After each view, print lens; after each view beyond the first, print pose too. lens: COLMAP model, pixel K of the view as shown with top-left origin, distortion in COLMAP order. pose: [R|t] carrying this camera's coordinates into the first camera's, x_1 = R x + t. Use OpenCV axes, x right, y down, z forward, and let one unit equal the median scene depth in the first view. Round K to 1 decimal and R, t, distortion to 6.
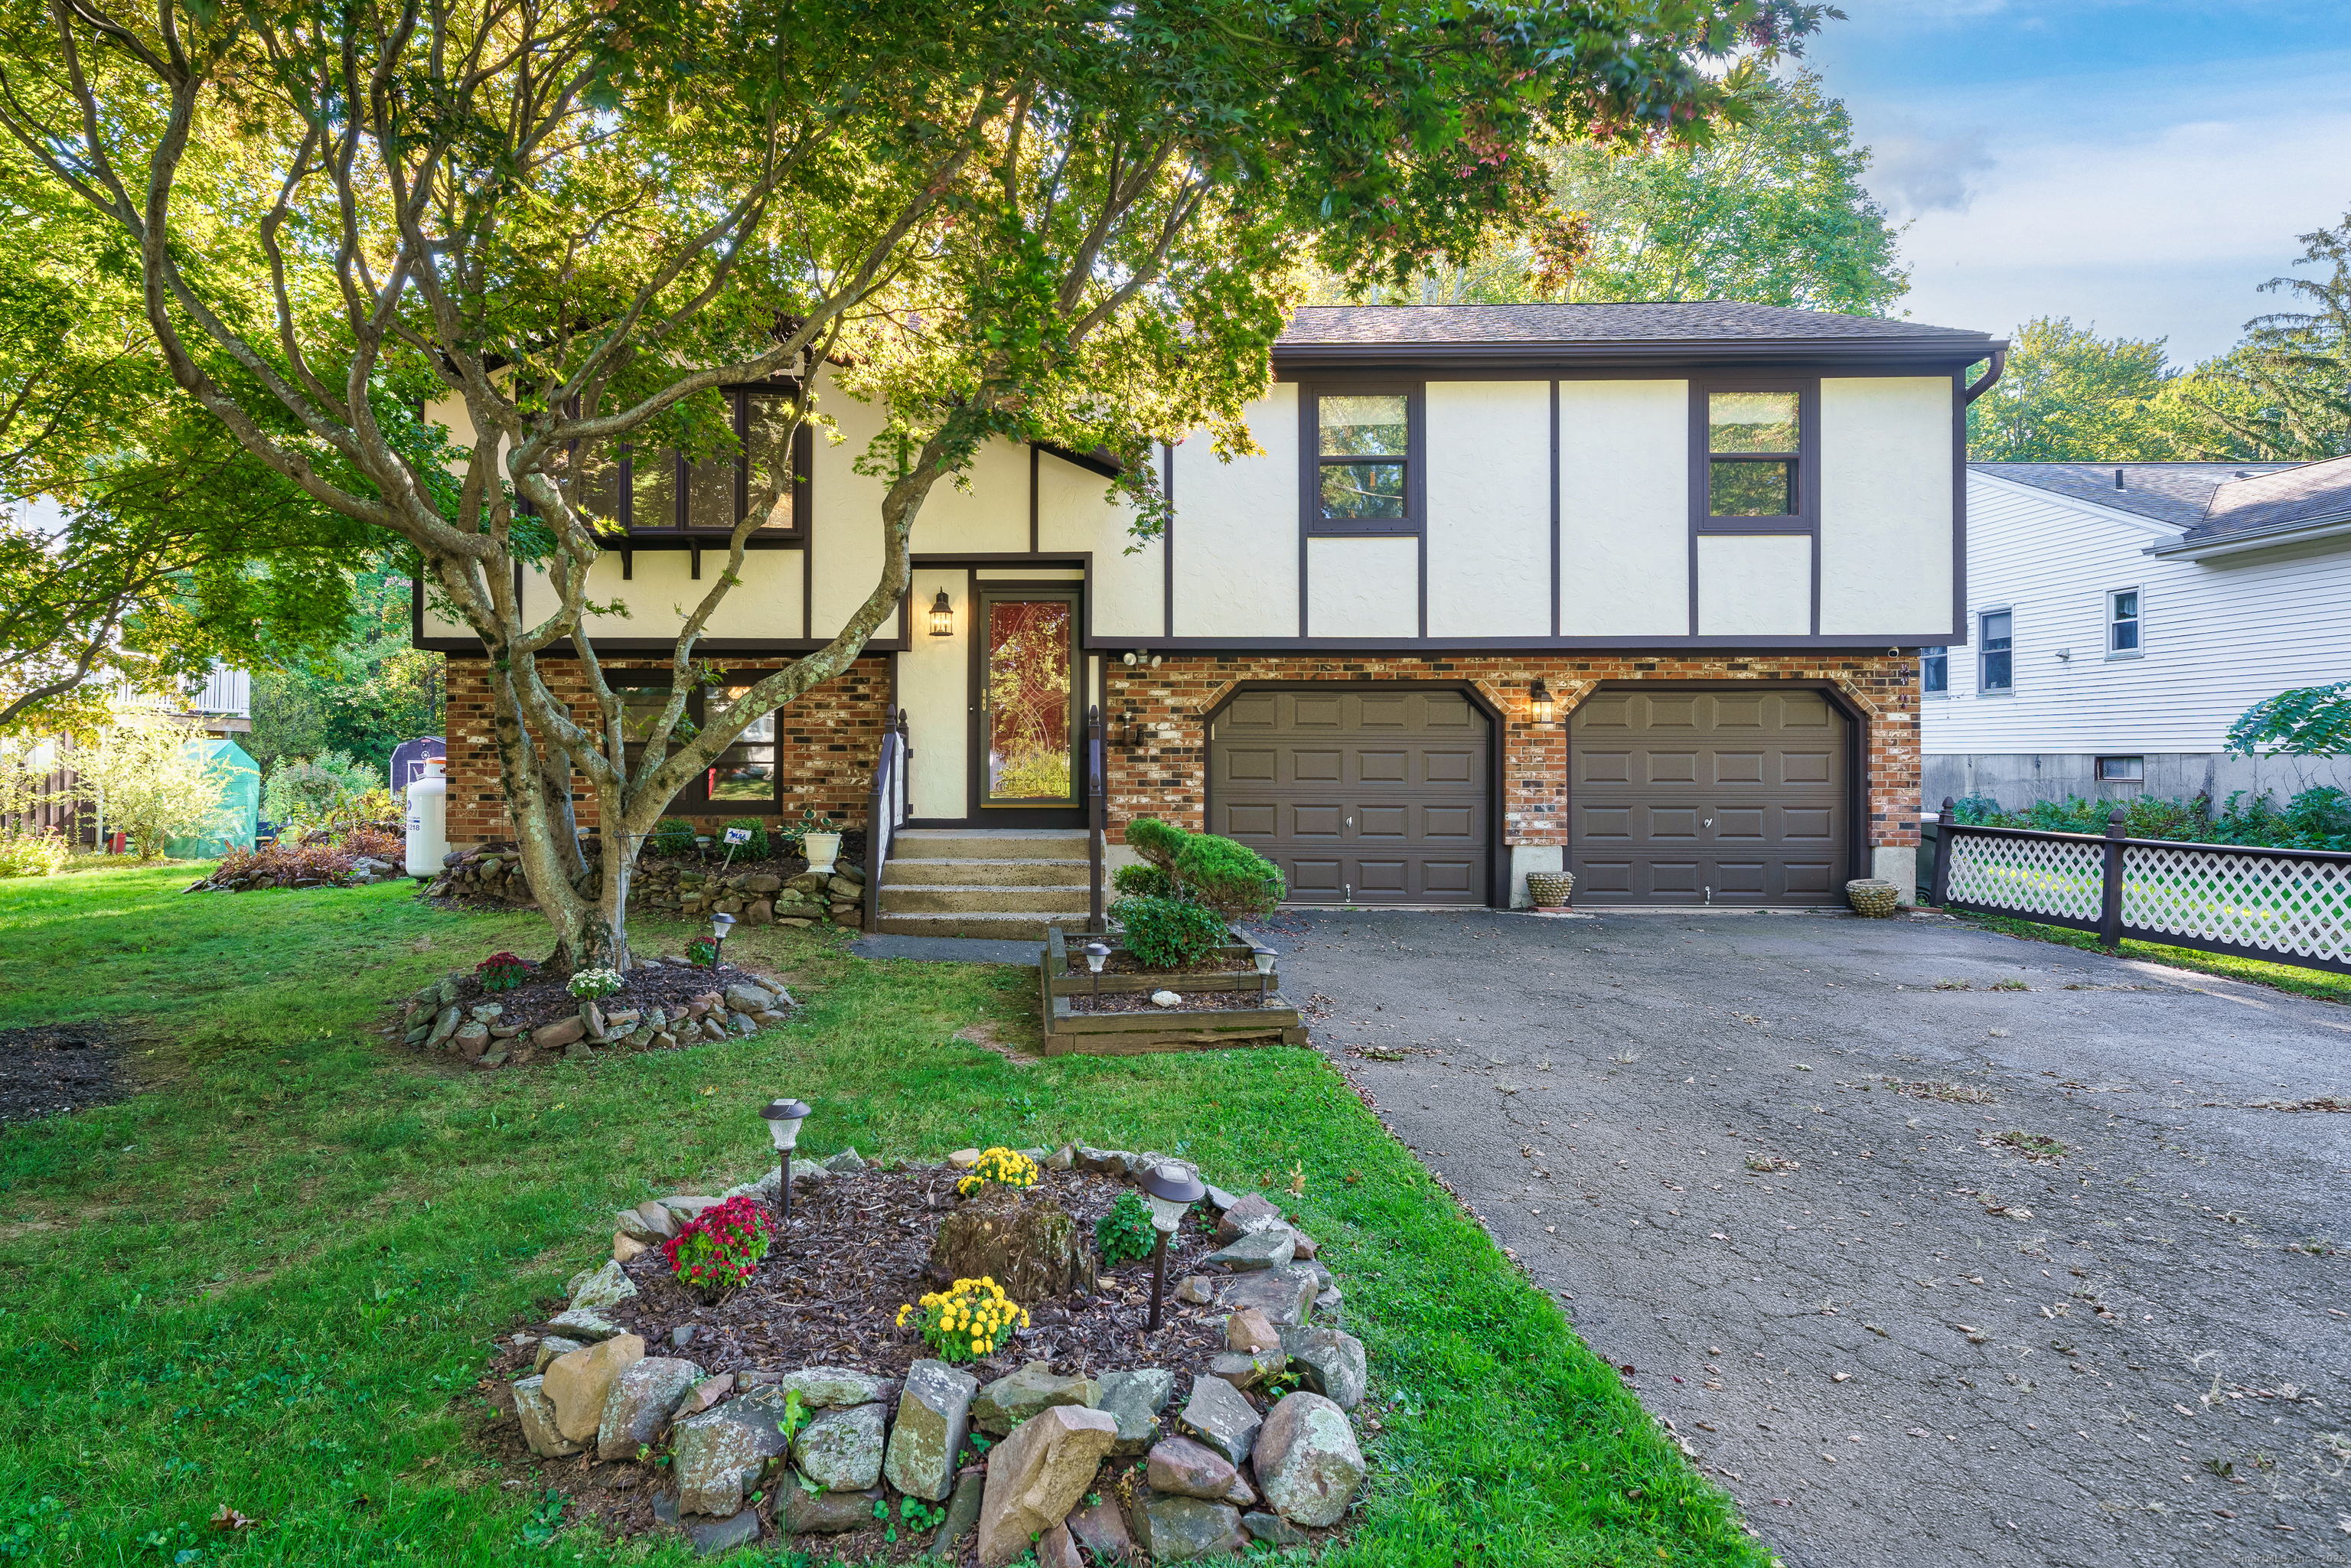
lens RADIAL K [[1363.1, 0, 1174.0], [0, 1363.1, 765.5], [0, 0, 1]] dist [-0.005054, -0.000827]
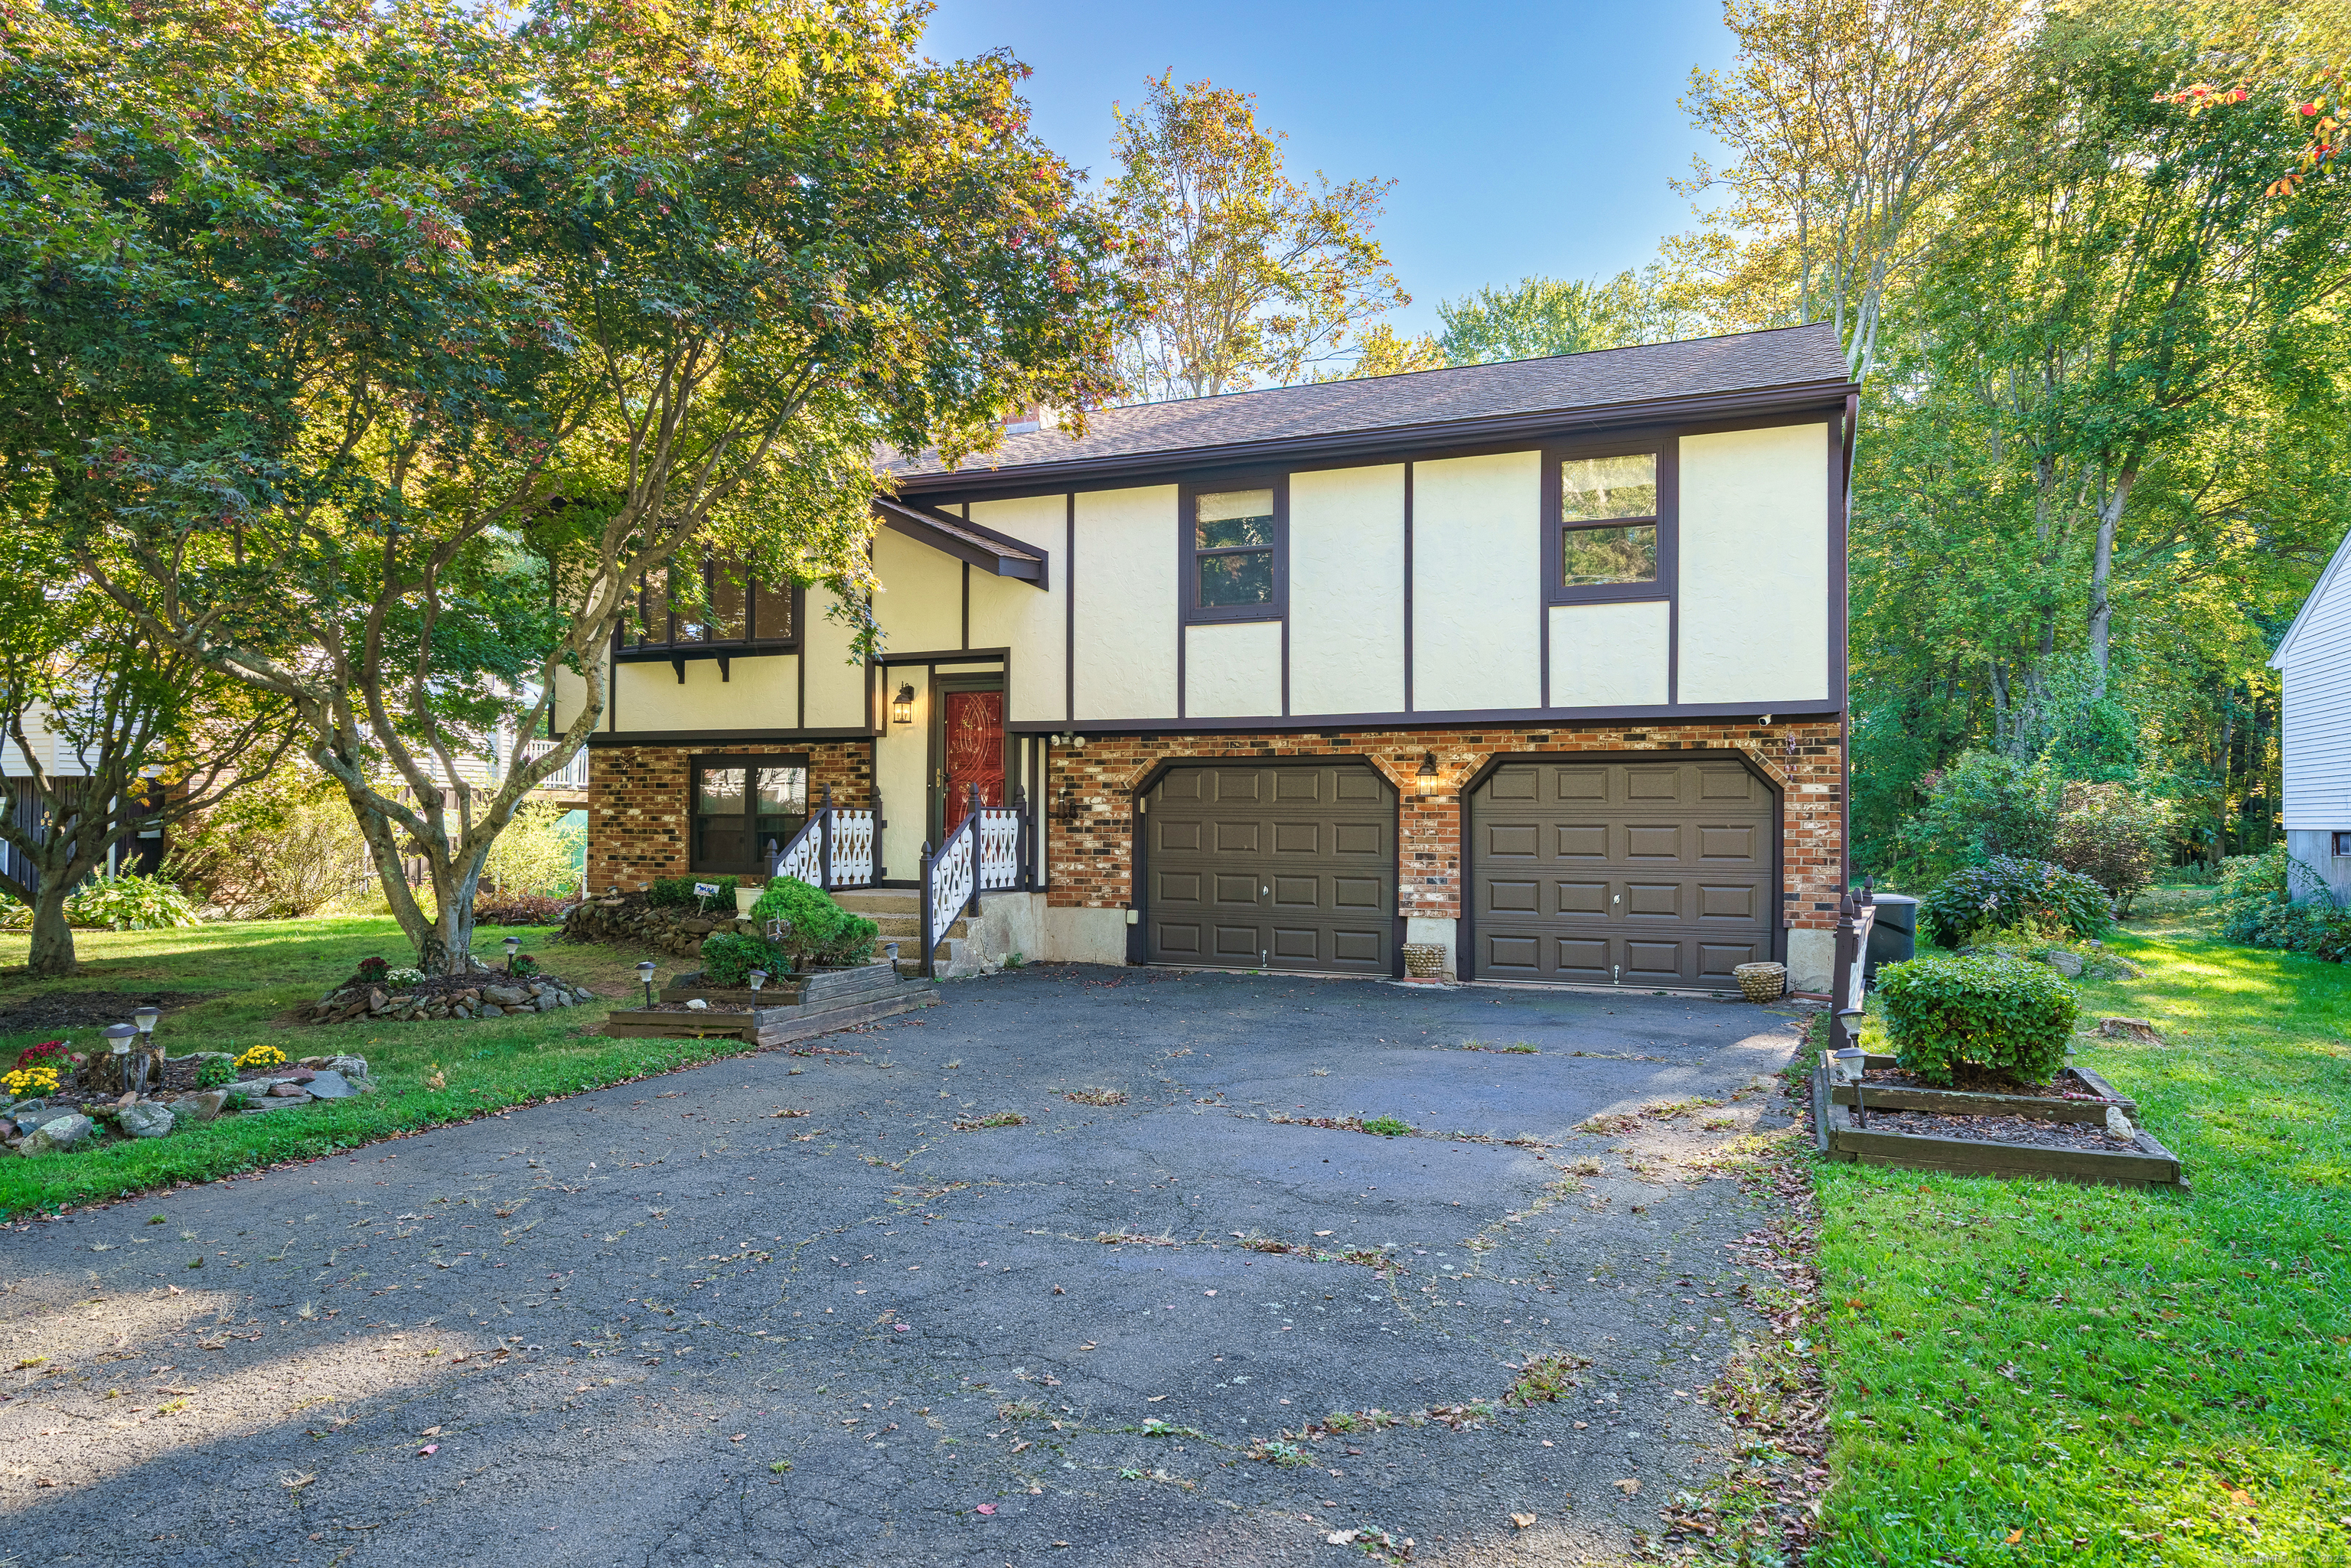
lens RADIAL K [[1365.2, 0, 1175.6], [0, 1365.2, 801.0], [0, 0, 1]] dist [0.000967, 0.000069]
pose [[0.940408, -0.001796, -0.340043, 0.434608], [-0.007569, 0.999628, -0.026212, 0.000330], [0.339964, 0.027224, 0.940044, -0.017505]]
